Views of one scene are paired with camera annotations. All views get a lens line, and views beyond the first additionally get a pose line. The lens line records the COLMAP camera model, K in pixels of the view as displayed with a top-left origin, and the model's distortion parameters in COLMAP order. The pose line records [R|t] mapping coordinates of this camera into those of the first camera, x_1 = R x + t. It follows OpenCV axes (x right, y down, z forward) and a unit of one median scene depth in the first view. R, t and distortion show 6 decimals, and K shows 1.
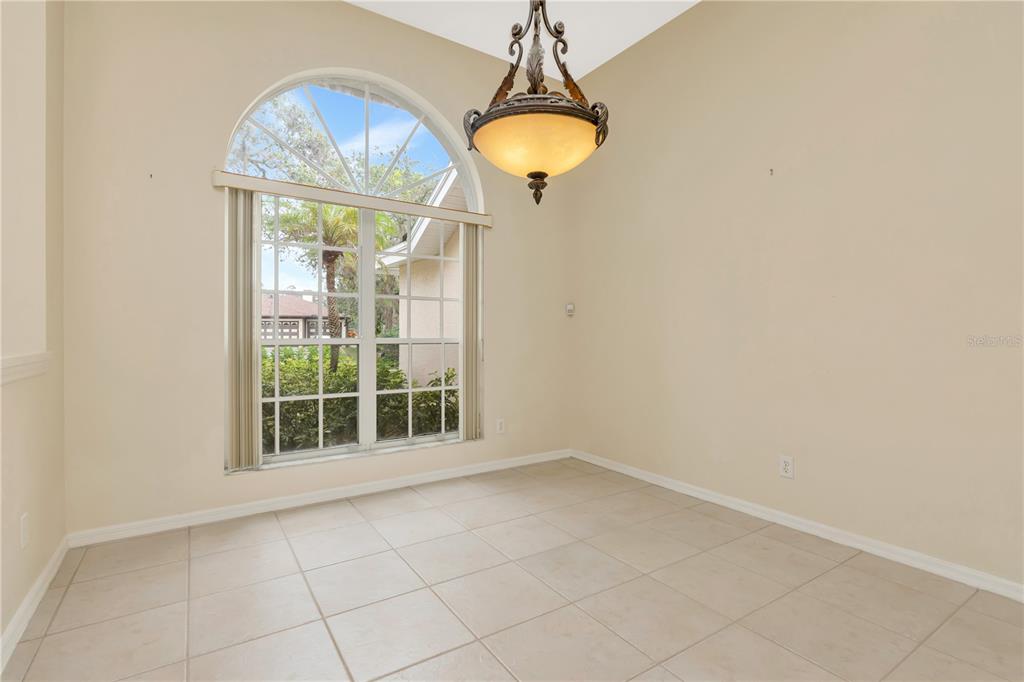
lens RADIAL K [[483.6, 0, 509.8], [0, 483.6, 334.5], [0, 0, 1]] dist [-0.001129, -0.000620]
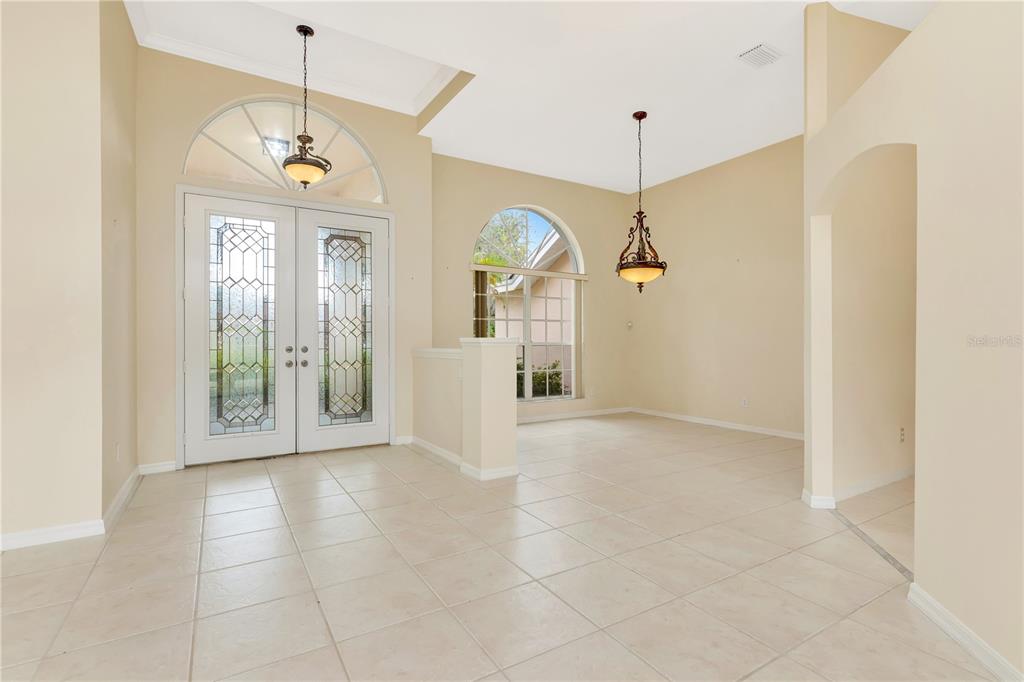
lens RADIAL K [[483.6, 0, 505.7], [0, 483.6, 340.3], [0, 0, 1]] dist [-0.001129, -0.000620]
pose [[0.998869, -0.001587, -0.047523, -0.293620], [0.001316, 0.999983, -0.005736, 0.009710], [0.047532, 0.005667, 0.998854, -0.914966]]
